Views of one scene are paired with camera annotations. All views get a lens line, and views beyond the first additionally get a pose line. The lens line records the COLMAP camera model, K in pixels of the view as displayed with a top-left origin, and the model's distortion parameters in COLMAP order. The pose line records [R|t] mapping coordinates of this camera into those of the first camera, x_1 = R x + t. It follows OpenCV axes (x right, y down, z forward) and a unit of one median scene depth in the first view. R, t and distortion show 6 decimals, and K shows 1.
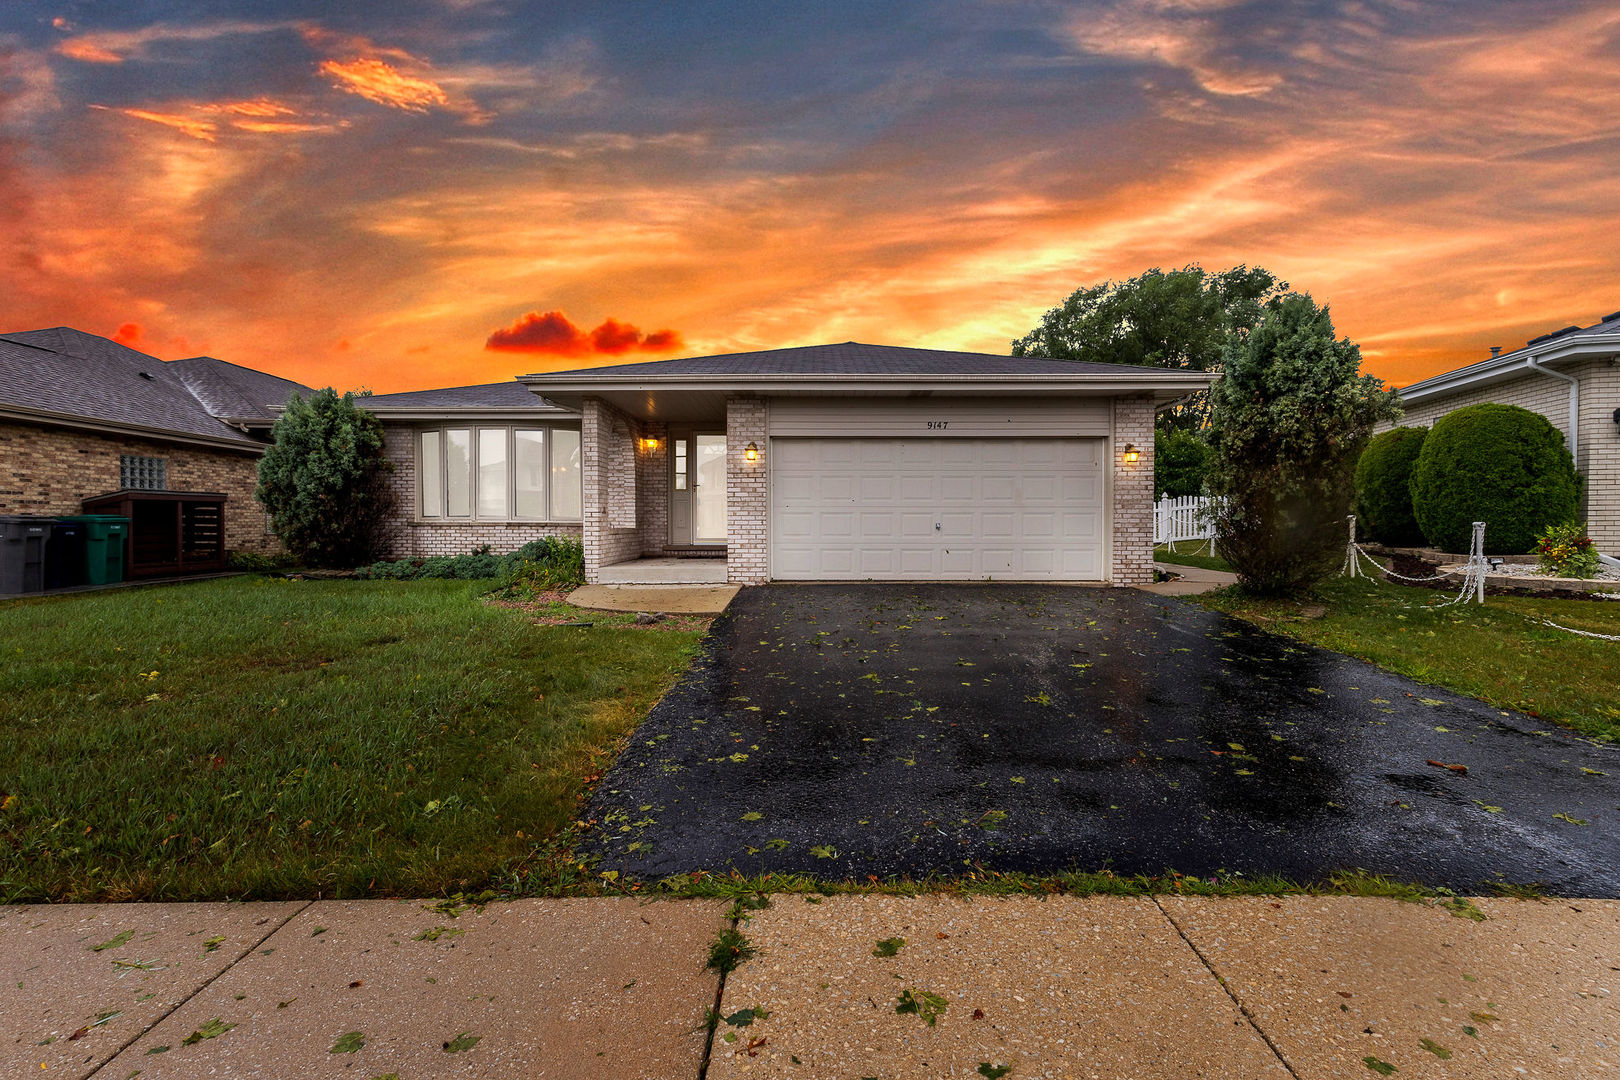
lens RADIAL K [[769.2, 0, 816.9], [0, 769.2, 520.8], [0, 0, 1]] dist [-0.053912, -0.000049]
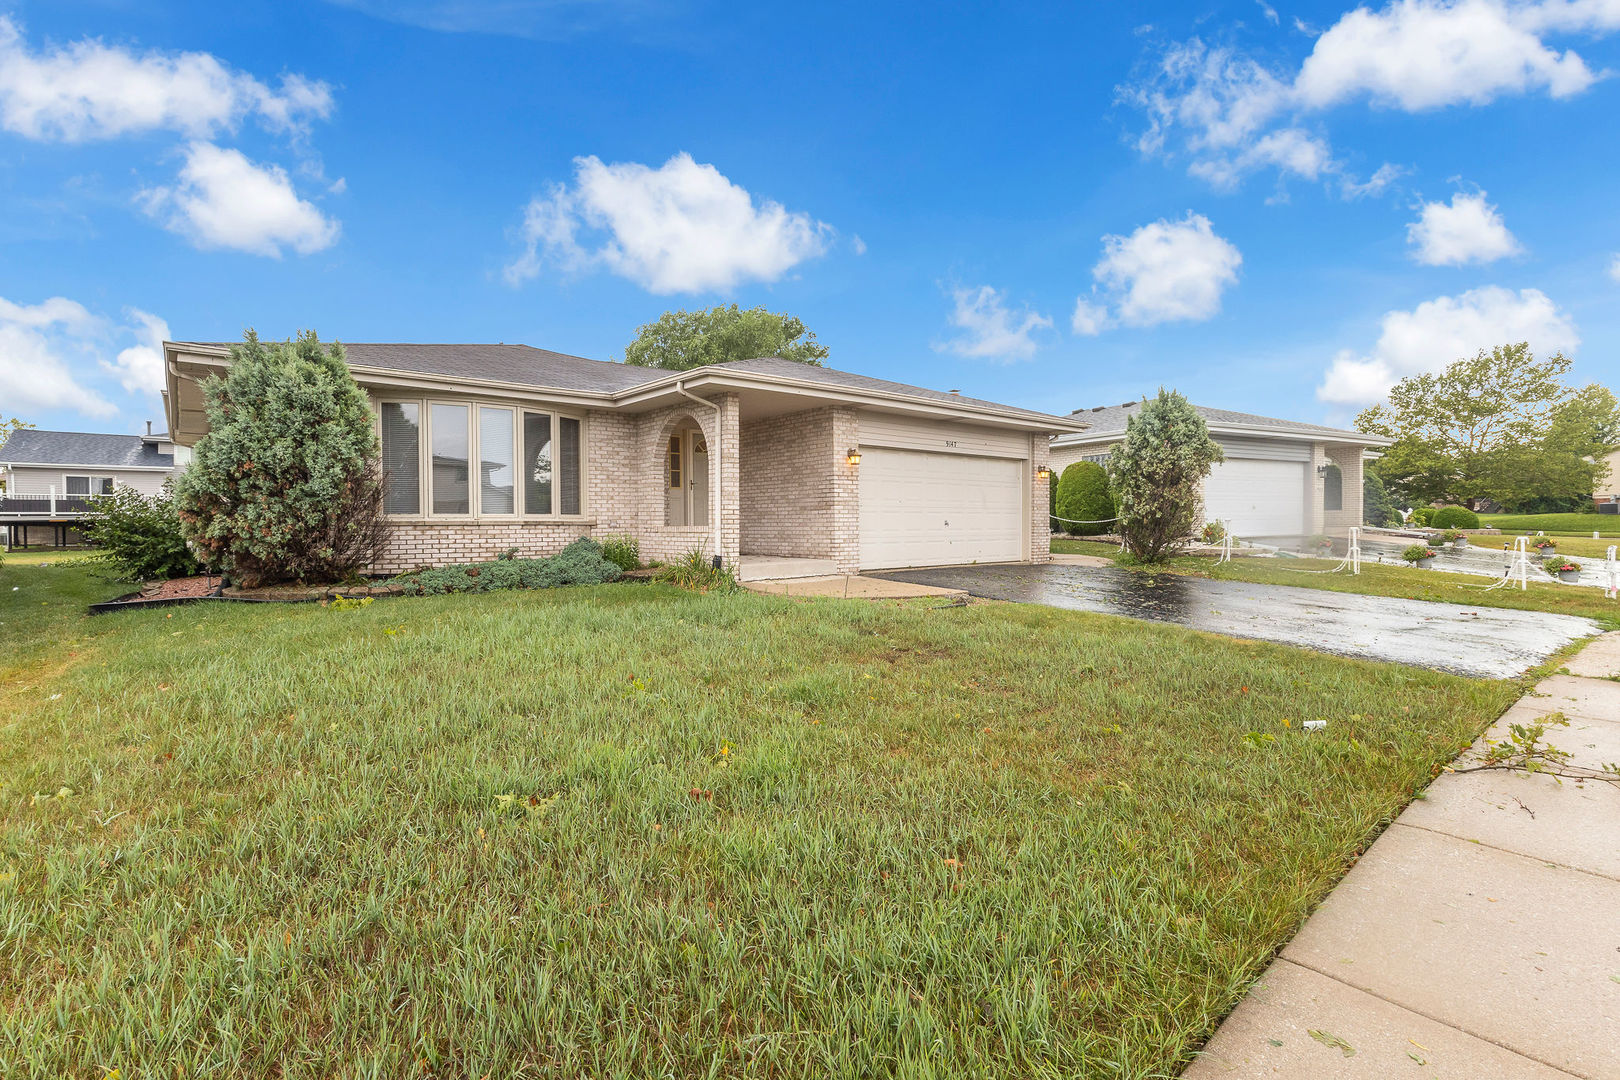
lens RADIAL K [[769.2, 0, 816.9], [0, 769.2, 520.8], [0, 0, 1]] dist [-0.053912, -0.000049]
pose [[0.764440, -0.002626, 0.644689, -0.830979], [-0.000198, 0.999991, 0.004307, -0.000917], [-0.644695, -0.003420, 0.764432, 0.162014]]
